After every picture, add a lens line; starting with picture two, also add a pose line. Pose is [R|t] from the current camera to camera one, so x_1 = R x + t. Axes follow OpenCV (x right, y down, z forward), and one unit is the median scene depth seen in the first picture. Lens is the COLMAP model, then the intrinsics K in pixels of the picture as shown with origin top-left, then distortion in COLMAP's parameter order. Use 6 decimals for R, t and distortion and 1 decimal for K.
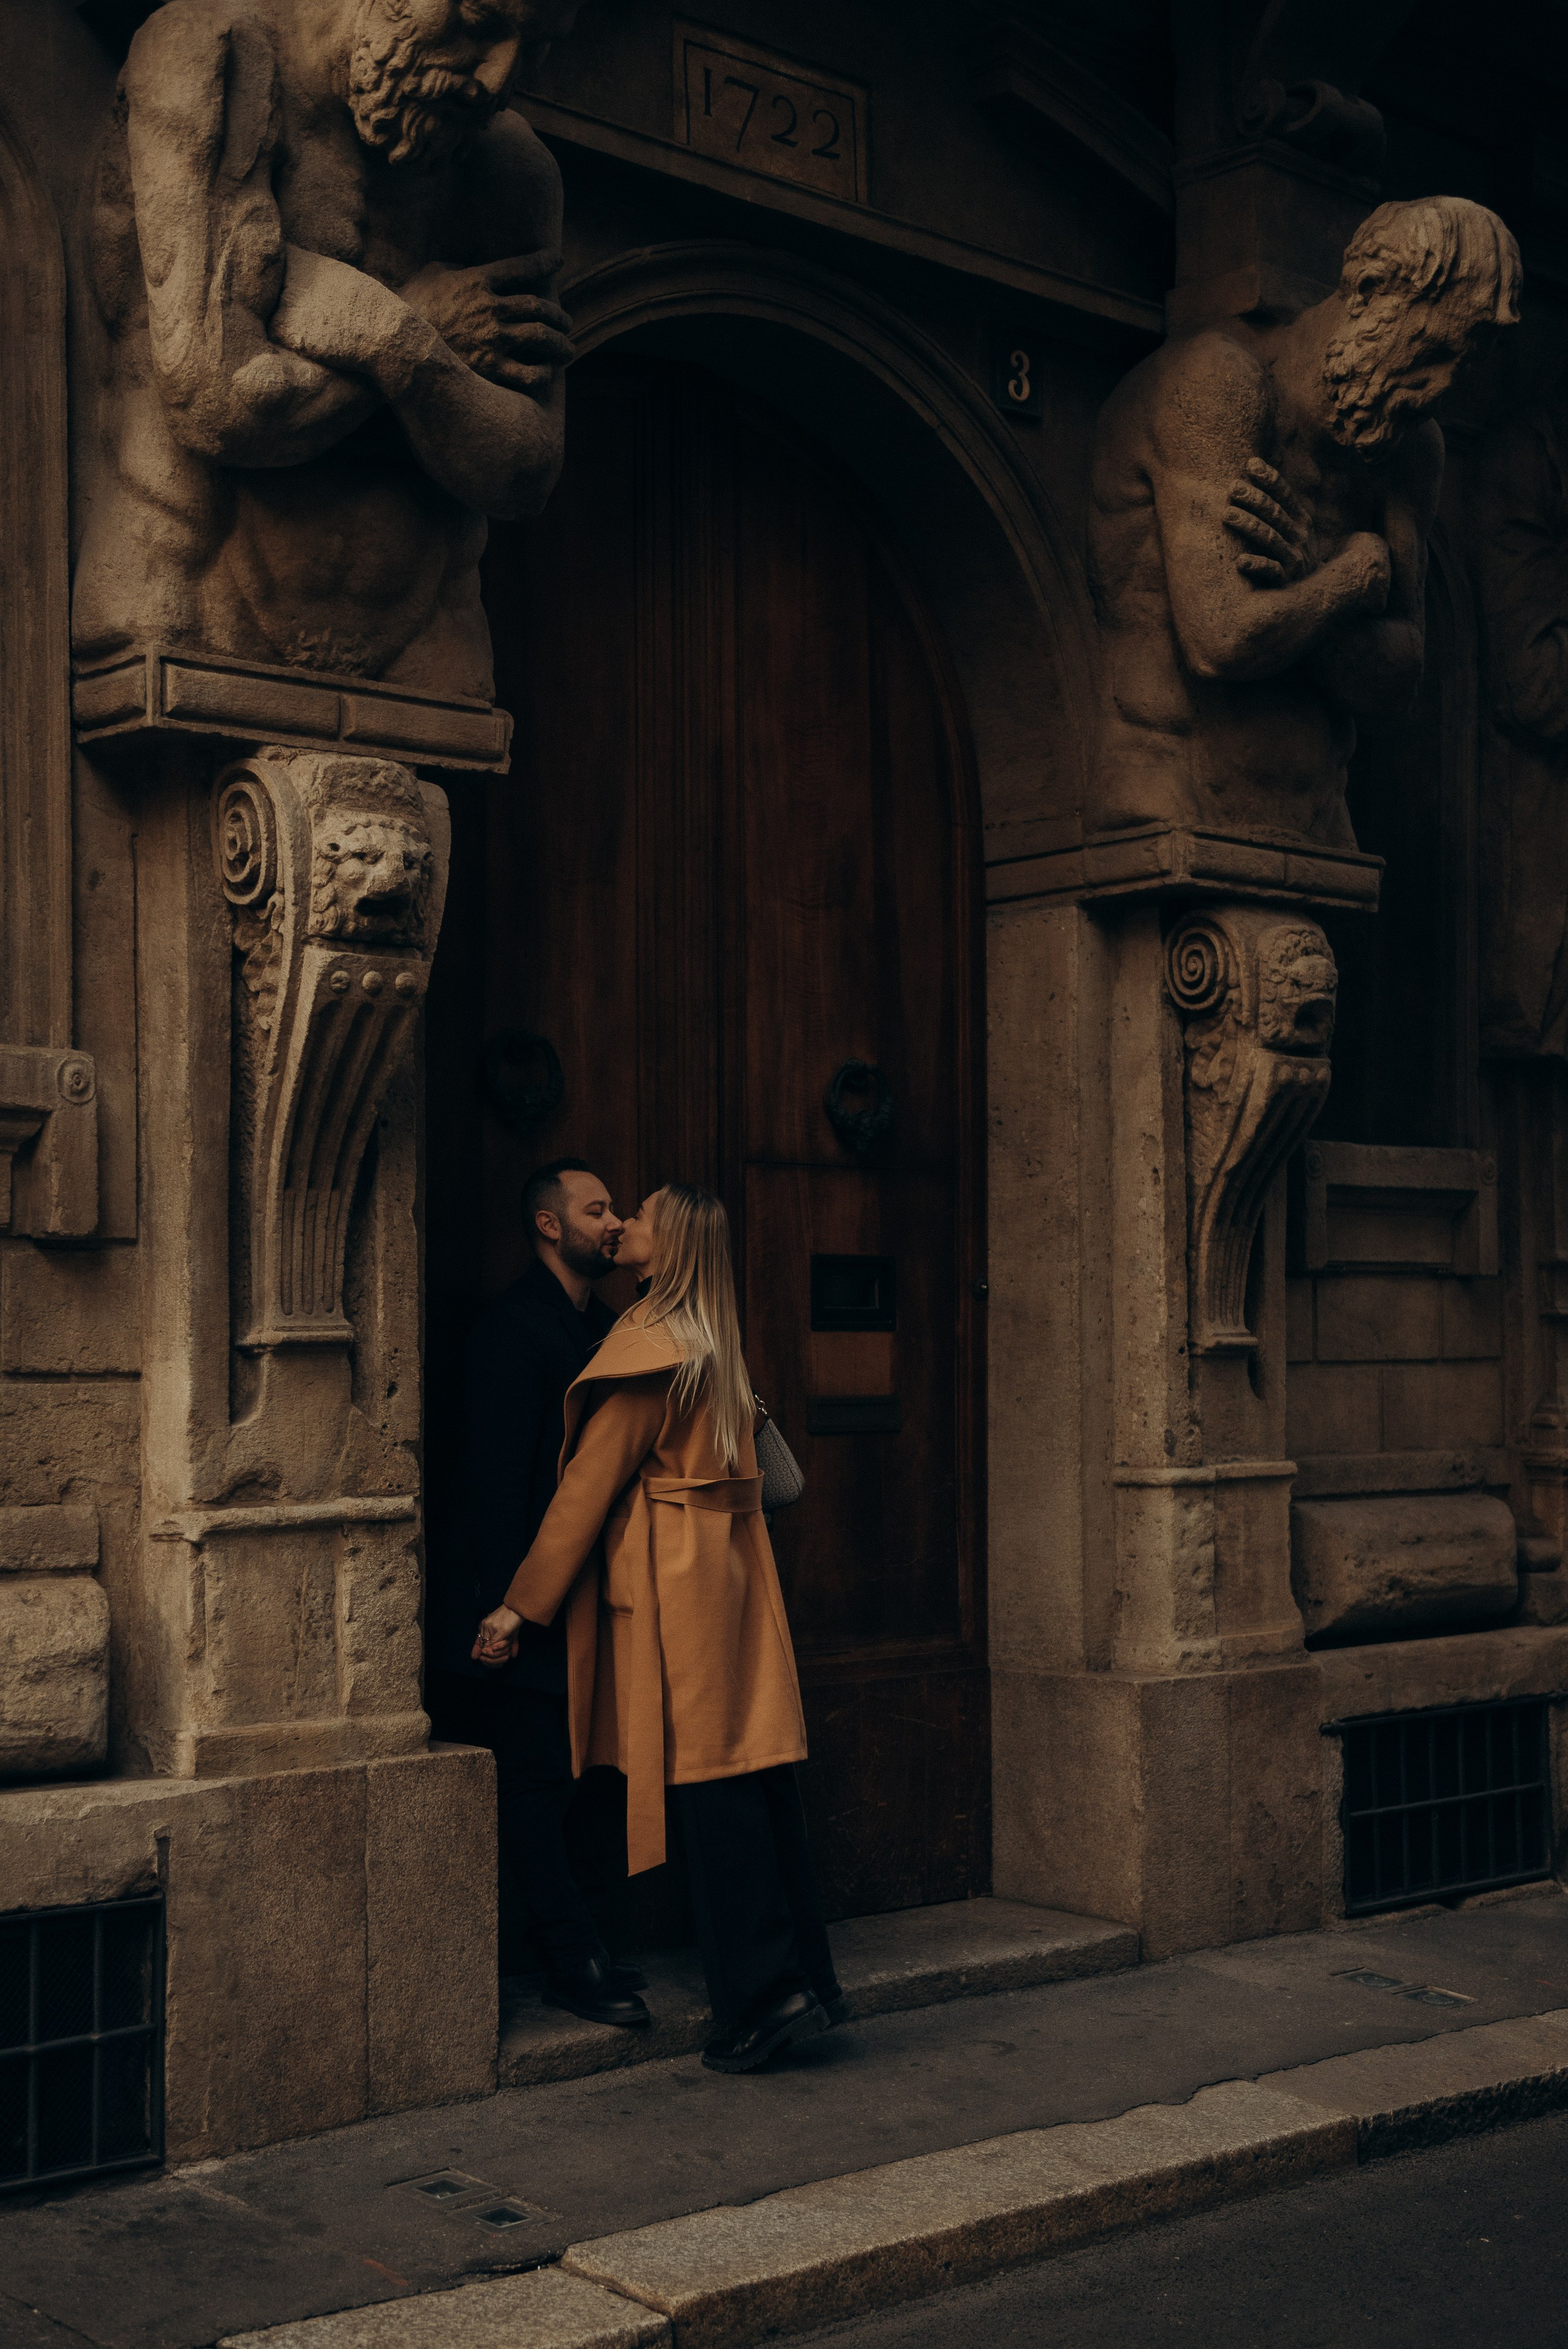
lens RADIAL K [[3228.7, 0, 731.4], [0, 3228.7, 1321.7], [0, 0, 1]] dist [0.087895, 0.000000]
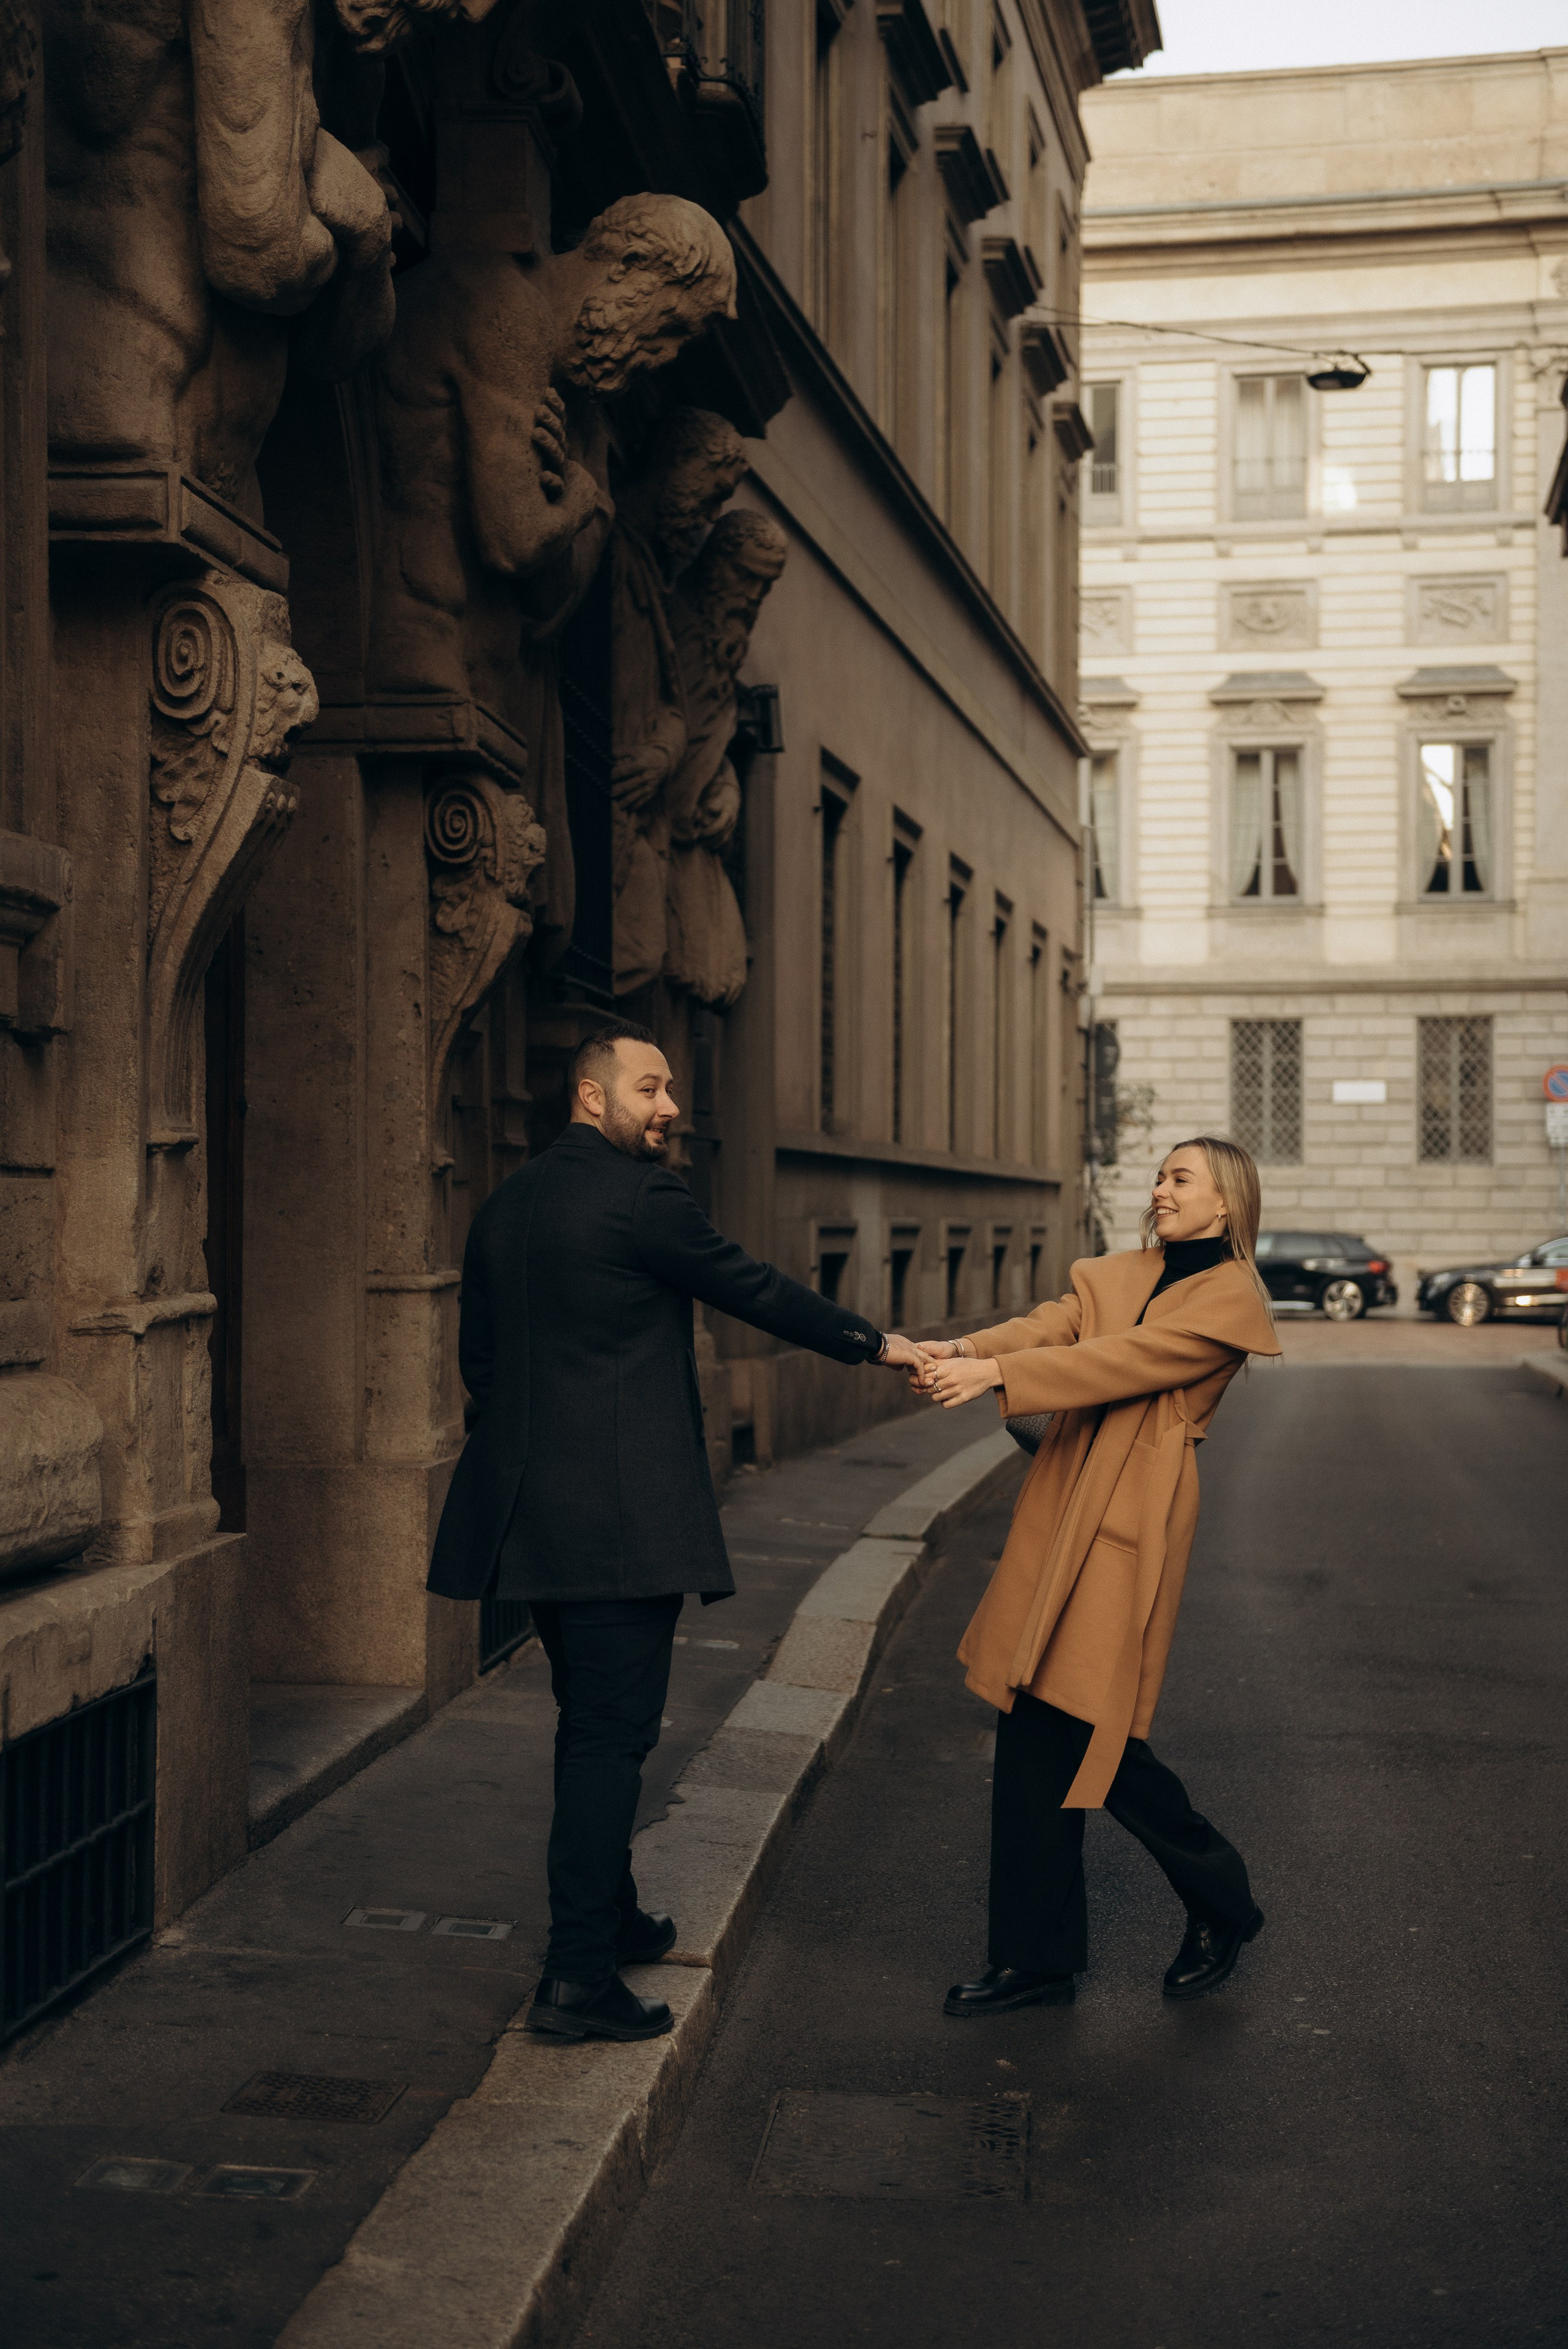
lens RADIAL K [[3736.2, 0, 787.9], [0, 3736.2, 1168.3], [0, 0, 1]] dist [0.139386, 0.000000]
pose [[0.697885, 0.017609, 0.715994, -0.726825], [-0.016722, 0.999826, -0.008291, 0.018120], [-0.716015, -0.006187, 0.698057, 0.017989]]
